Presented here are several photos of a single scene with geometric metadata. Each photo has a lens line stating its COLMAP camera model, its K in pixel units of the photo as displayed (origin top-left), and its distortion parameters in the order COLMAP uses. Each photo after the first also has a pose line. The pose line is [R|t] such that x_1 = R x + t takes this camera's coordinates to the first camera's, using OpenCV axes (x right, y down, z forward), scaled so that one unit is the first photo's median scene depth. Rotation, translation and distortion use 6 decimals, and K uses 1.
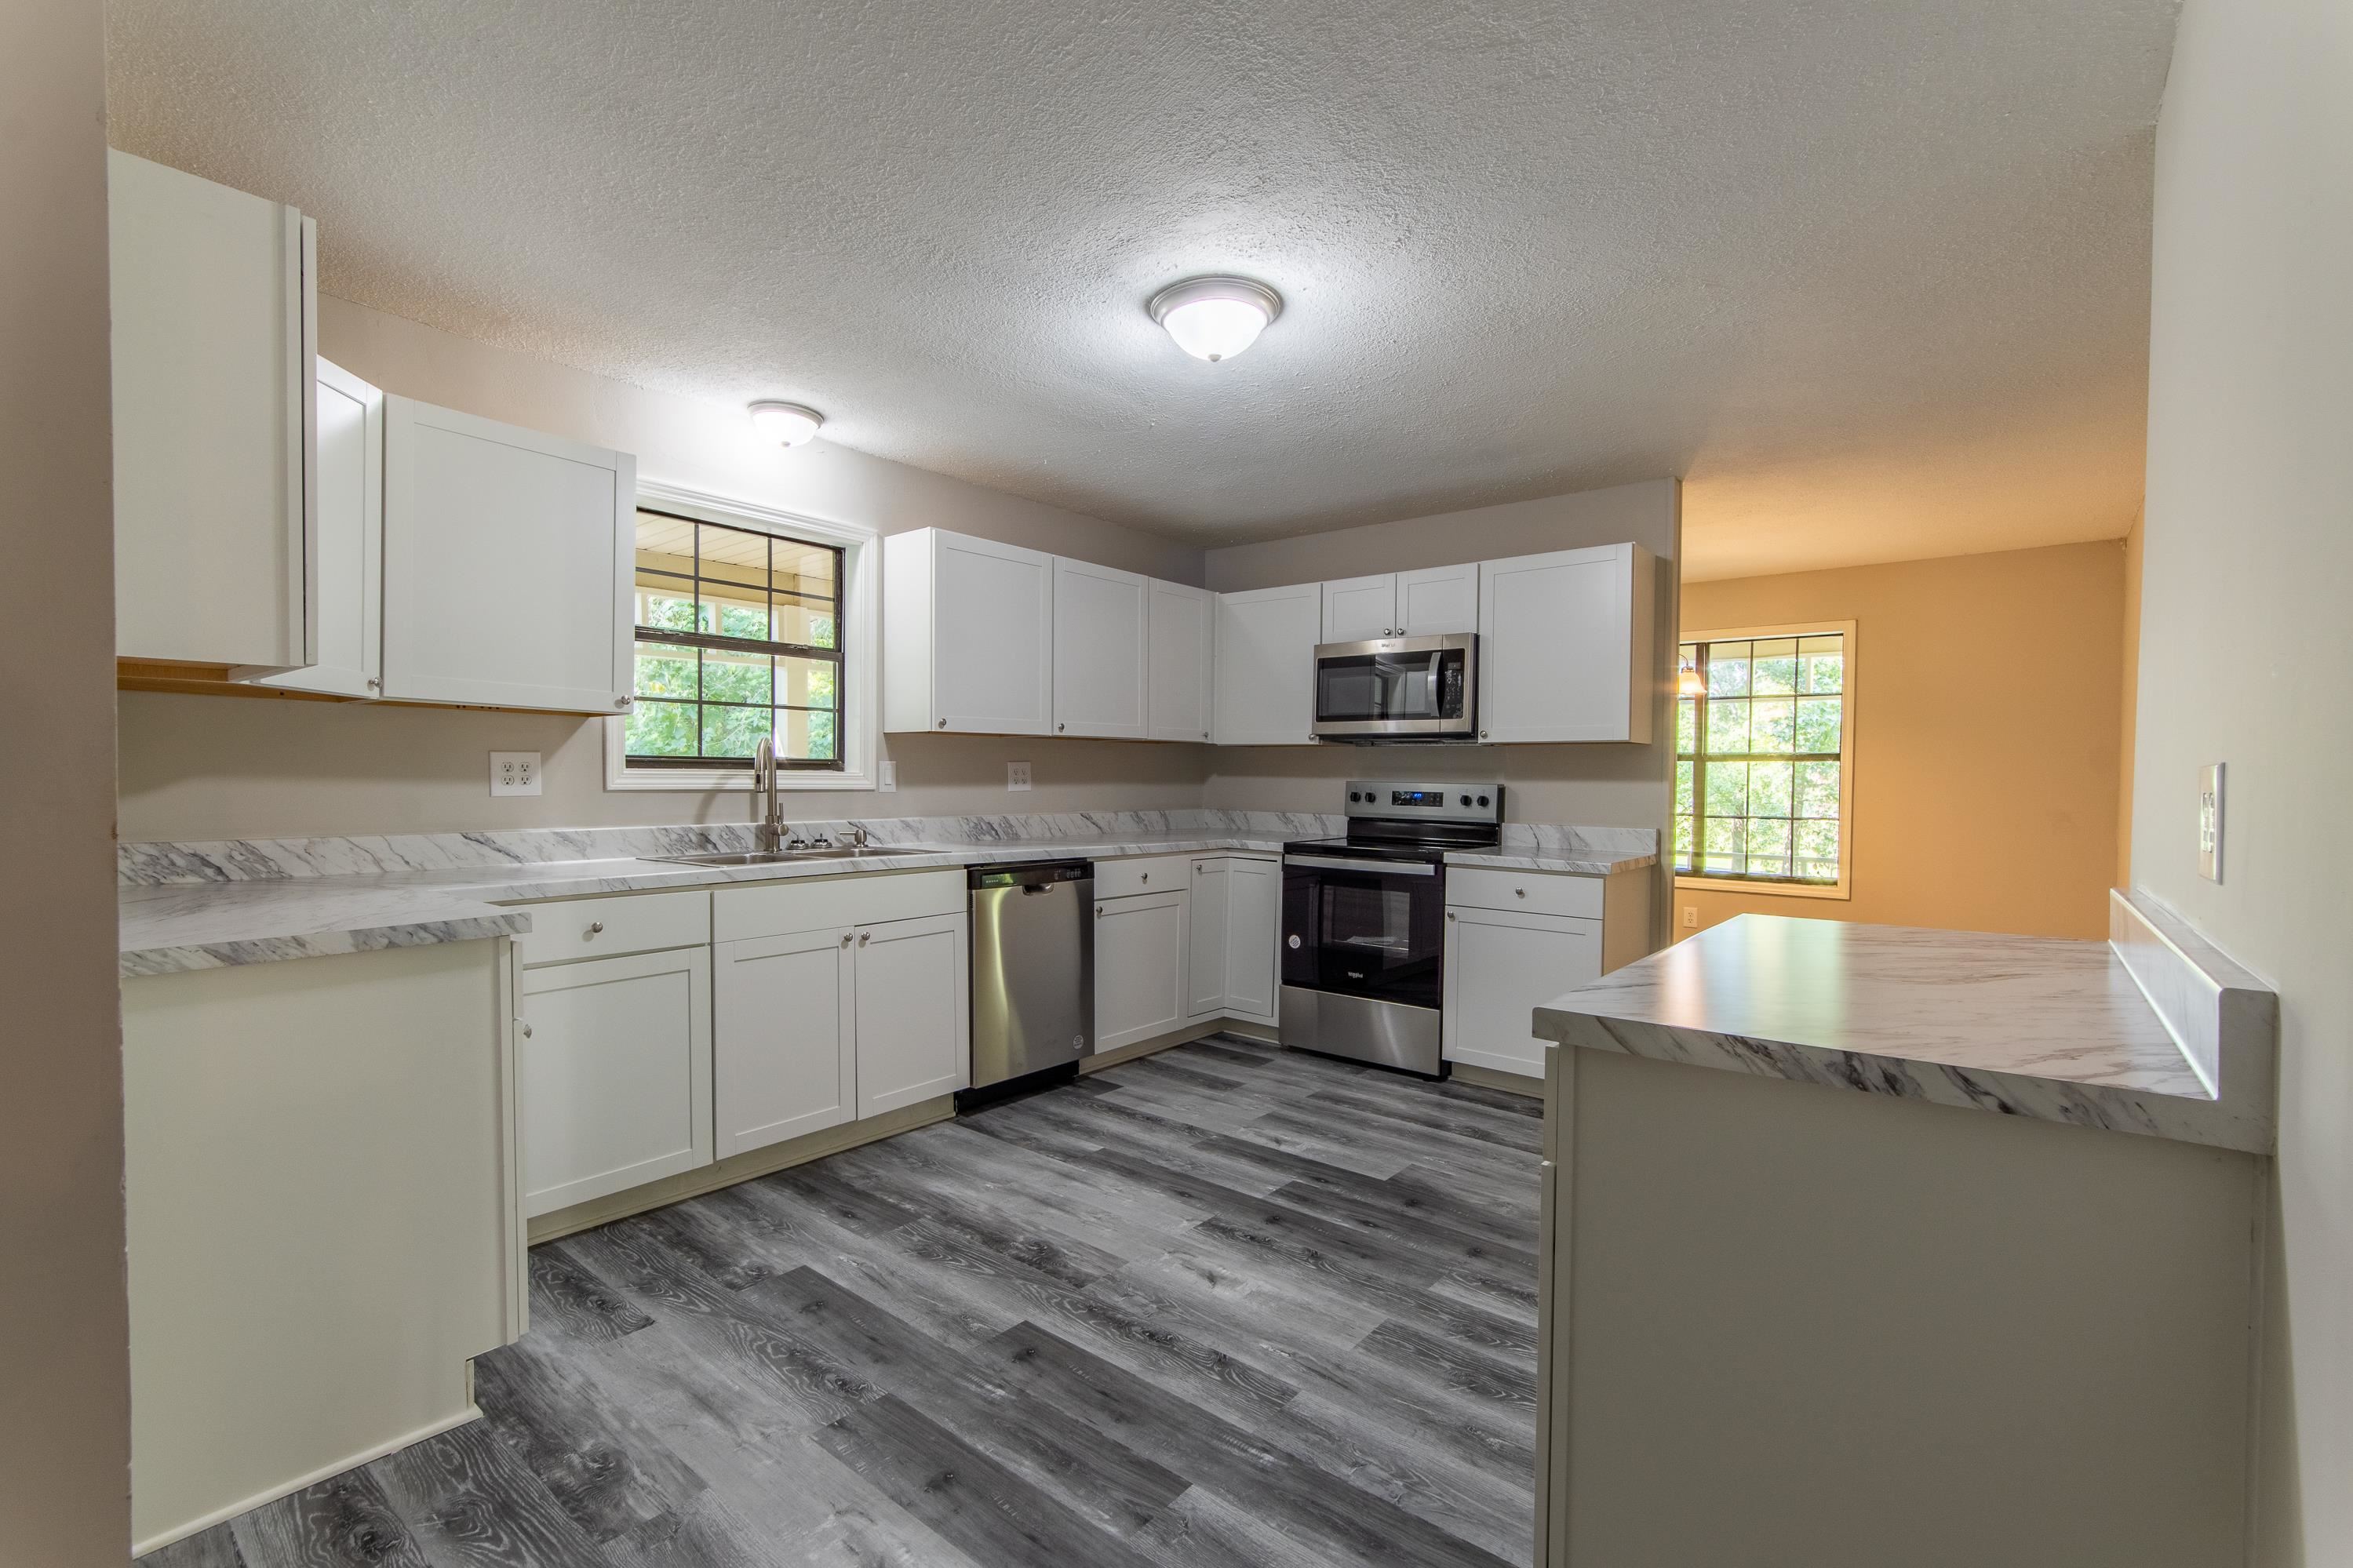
lens RADIAL K [[1019.6, 0, 1165.8], [0, 1019.6, 773.2], [0, 0, 1]] dist [-0.001529, 0.002333]
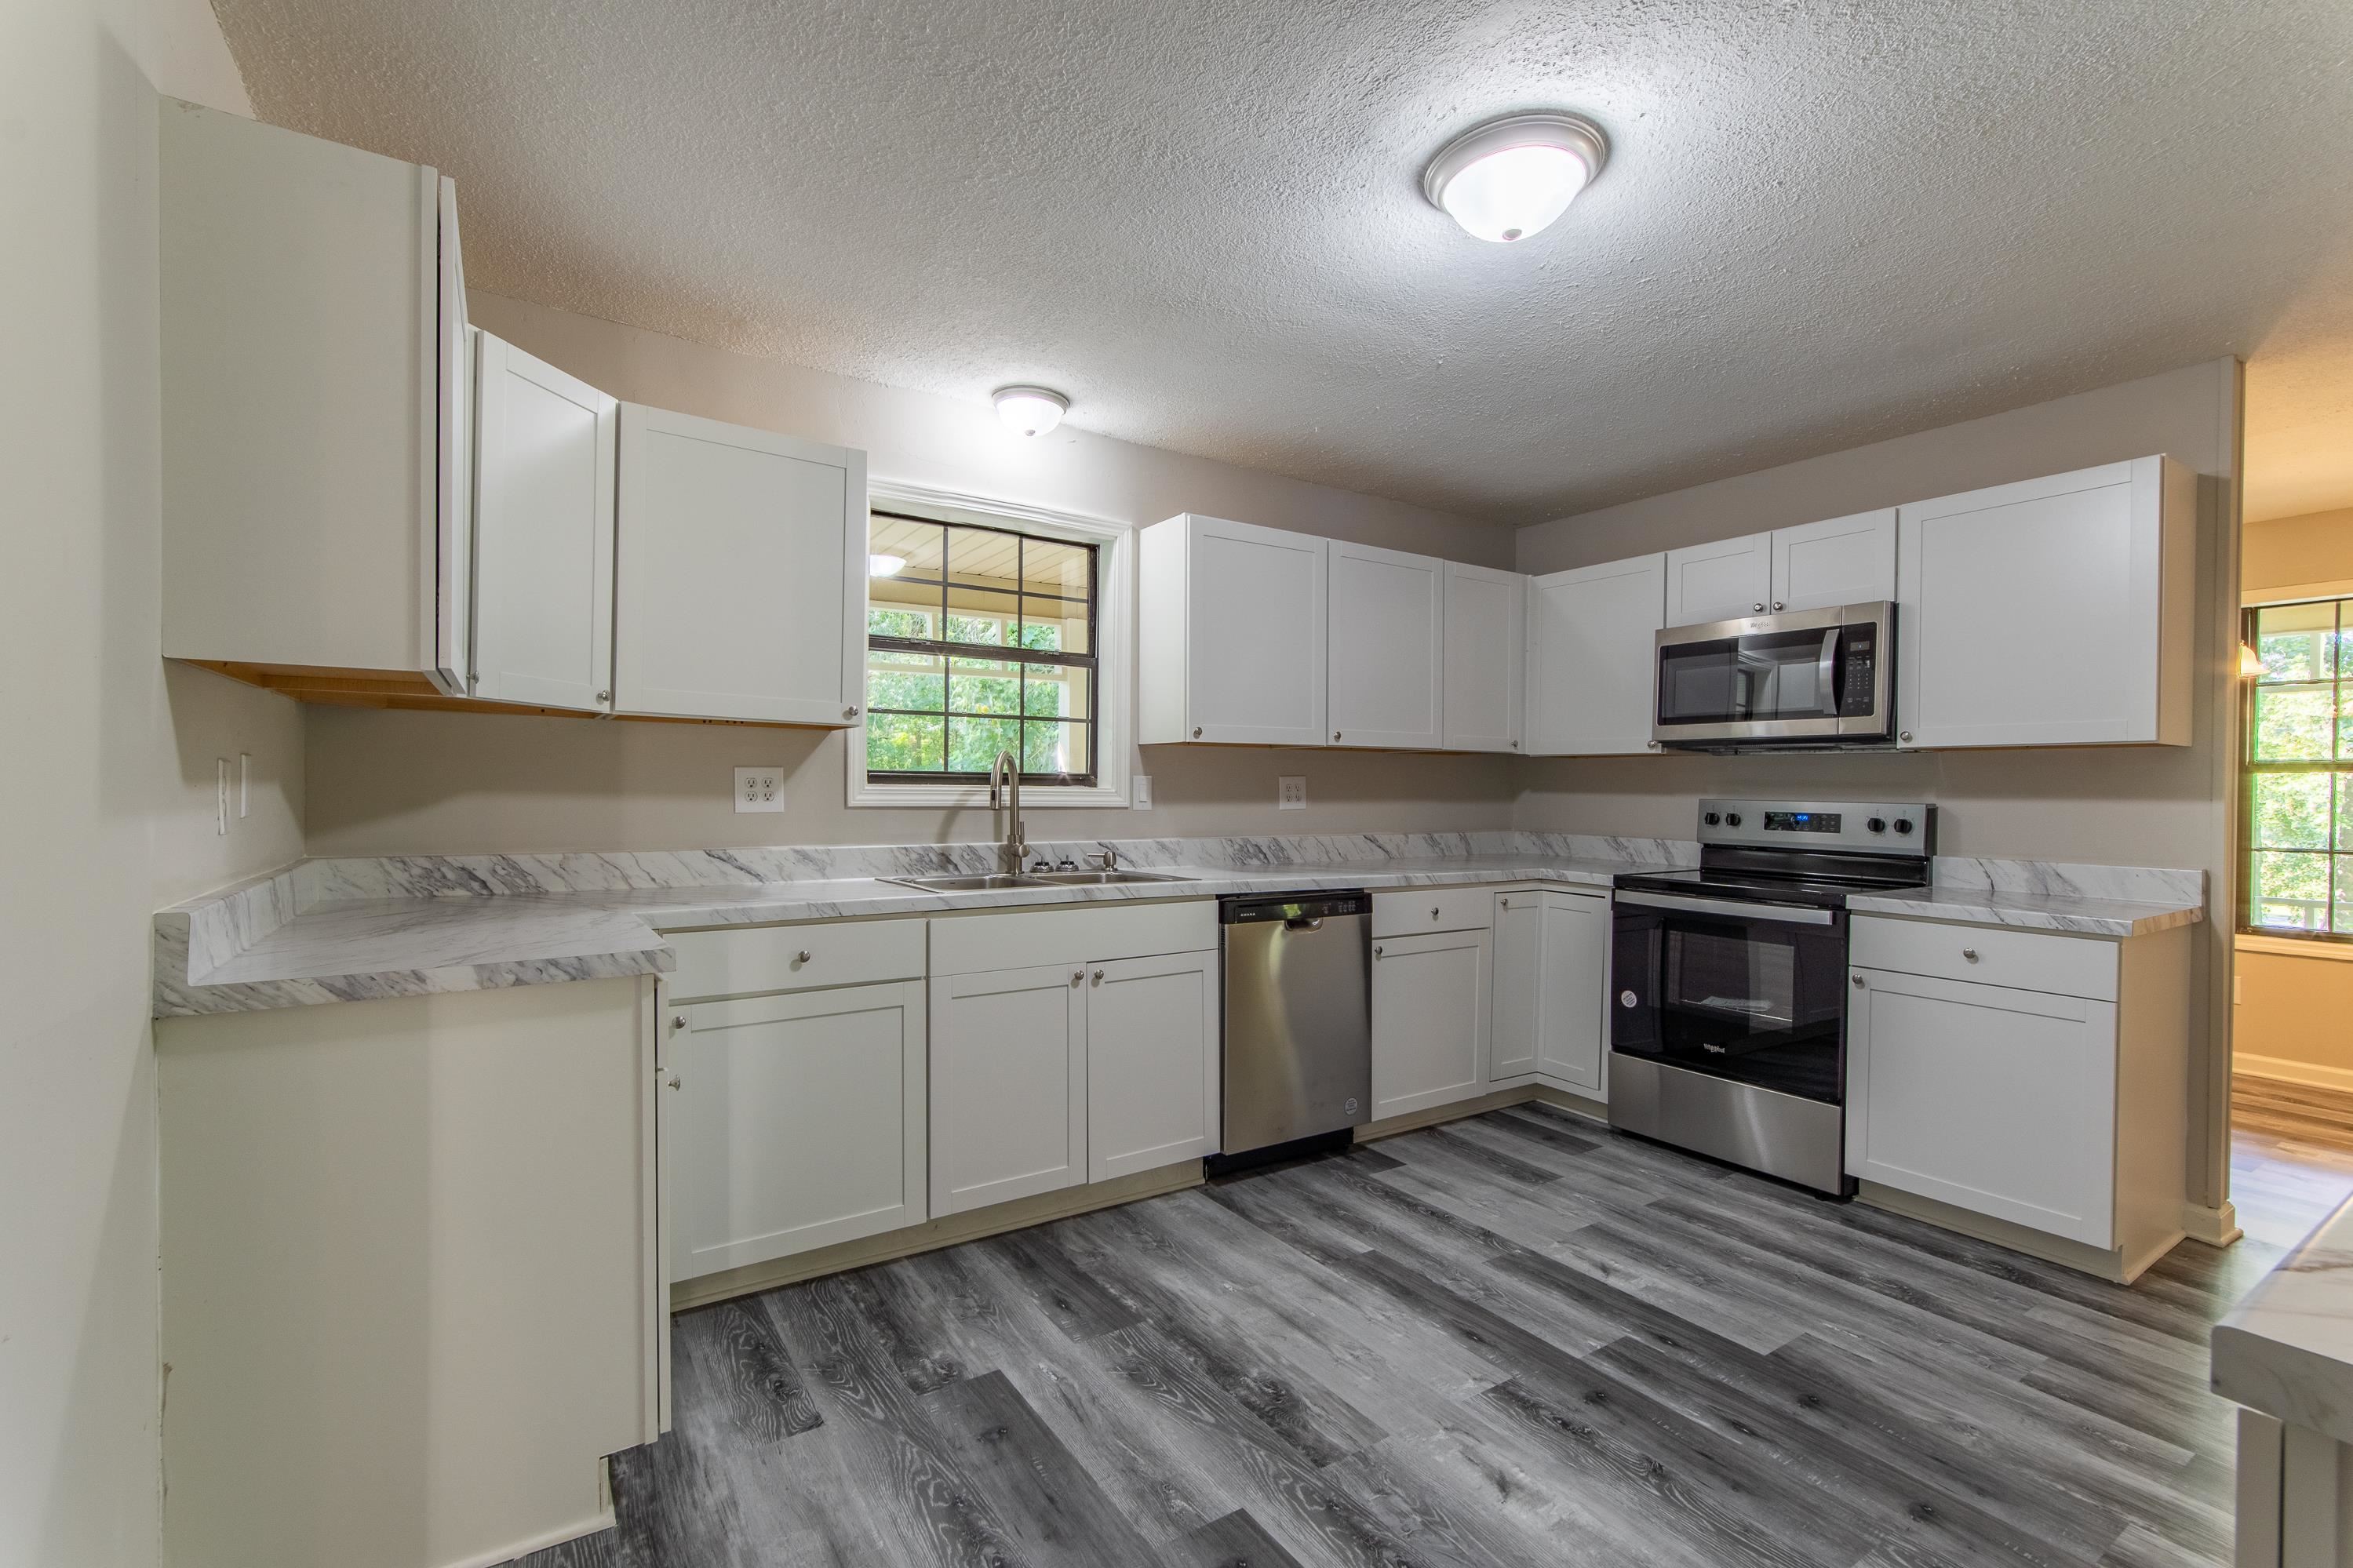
lens RADIAL K [[1019.6, 0, 1174.6], [0, 1019.6, 789.5], [0, 0, 1]] dist [-0.001529, 0.002333]
pose [[0.956638, -0.000264, -0.291278, 0.023889], [0.000161, 1.000000, -0.000378, 0.000718], [0.291278, 0.000315, 0.956638, 0.172428]]
